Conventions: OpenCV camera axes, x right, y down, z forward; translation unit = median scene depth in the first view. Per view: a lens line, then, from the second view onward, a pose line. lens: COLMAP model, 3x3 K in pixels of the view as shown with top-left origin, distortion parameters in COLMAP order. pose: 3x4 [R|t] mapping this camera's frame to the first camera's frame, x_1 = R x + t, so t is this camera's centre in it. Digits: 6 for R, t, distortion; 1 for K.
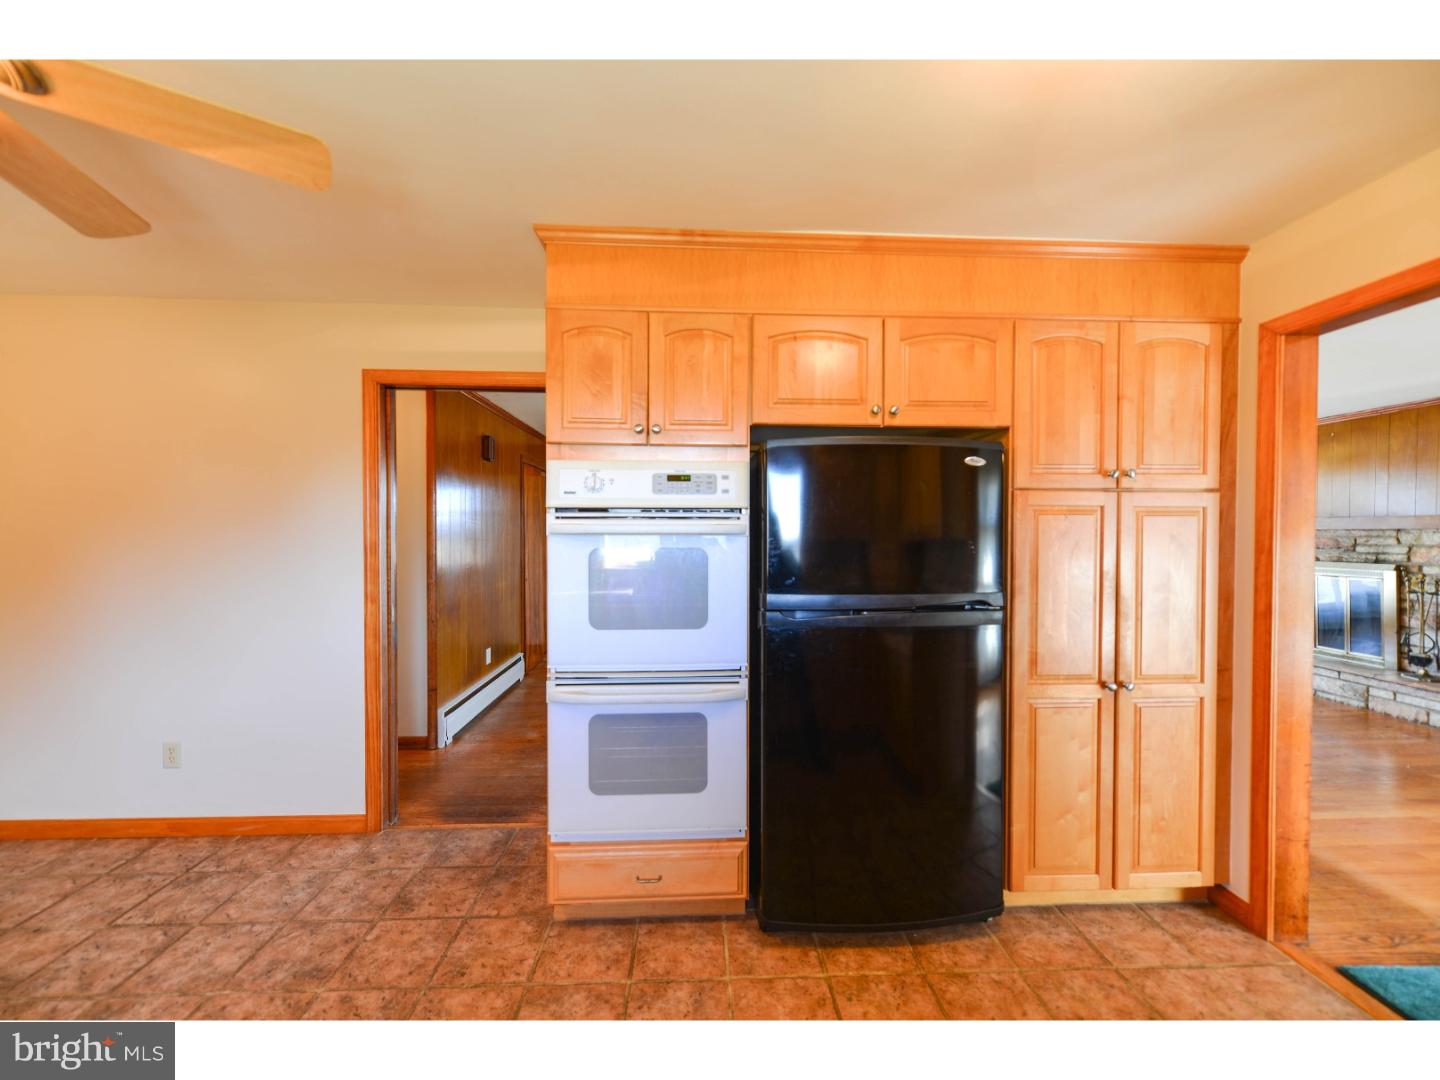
lens RADIAL K [[564.4, 0, 721.9], [0, 564.4, 541.8], [0, 0, 1]] dist [0.001038, -0.000476]
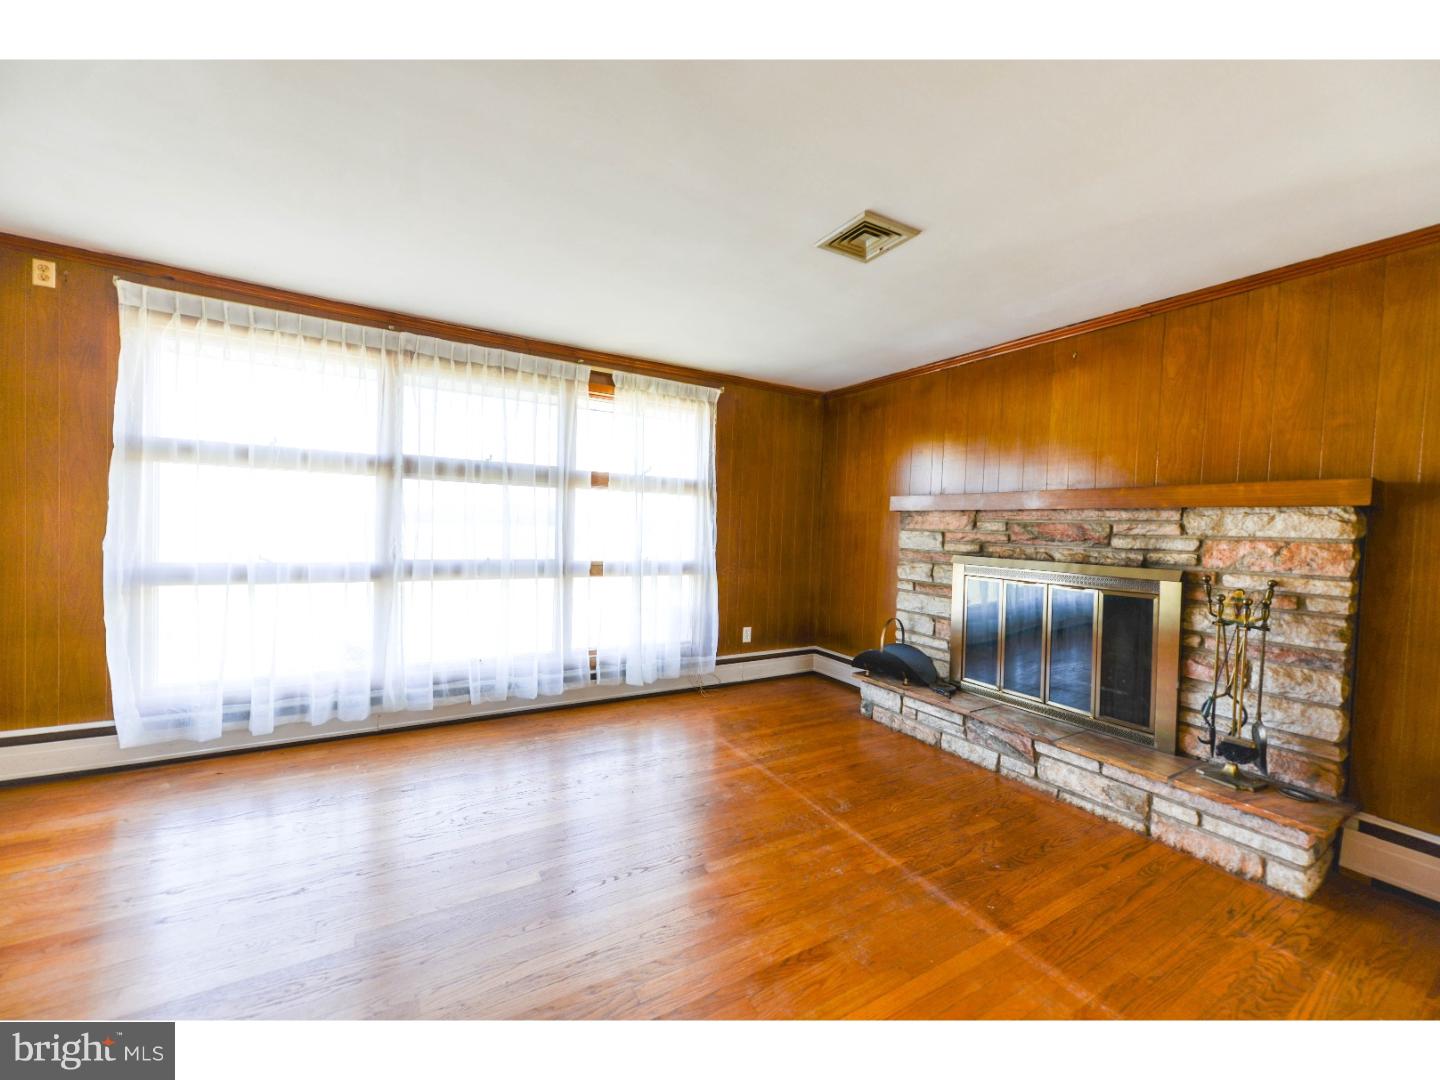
lens RADIAL K [[564.4, 0, 721.9], [0, 564.4, 541.8], [0, 0, 1]] dist [0.001038, -0.000476]
pose [[0.883108, 0.013203, 0.468985, 0.517201], [-0.023127, 0.999614, 0.015407, 0.013448], [-0.468600, -0.024452, 0.883072, 0.714779]]
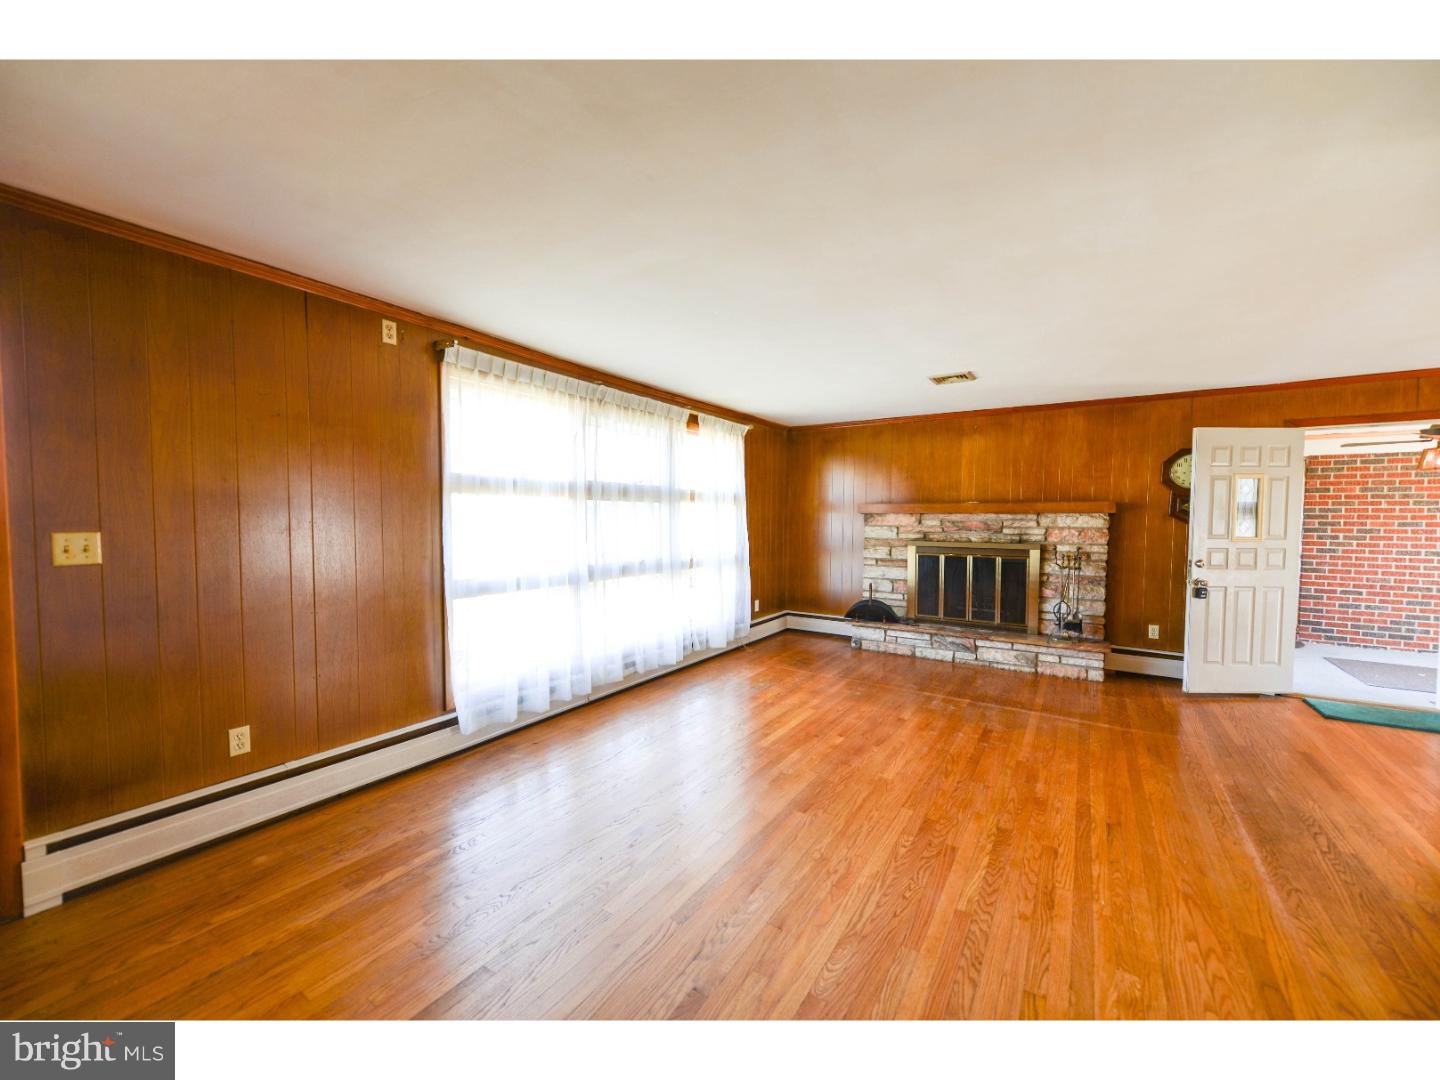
lens RADIAL K [[564.4, 0, 721.9], [0, 564.4, 541.8], [0, 0, 1]] dist [0.001038, -0.000476]
pose [[0.584562, -0.035677, 0.810564, -0.124159], [0.007954, 0.999237, 0.038245, -0.013732], [-0.811310, -0.015910, 0.584399, 0.852000]]
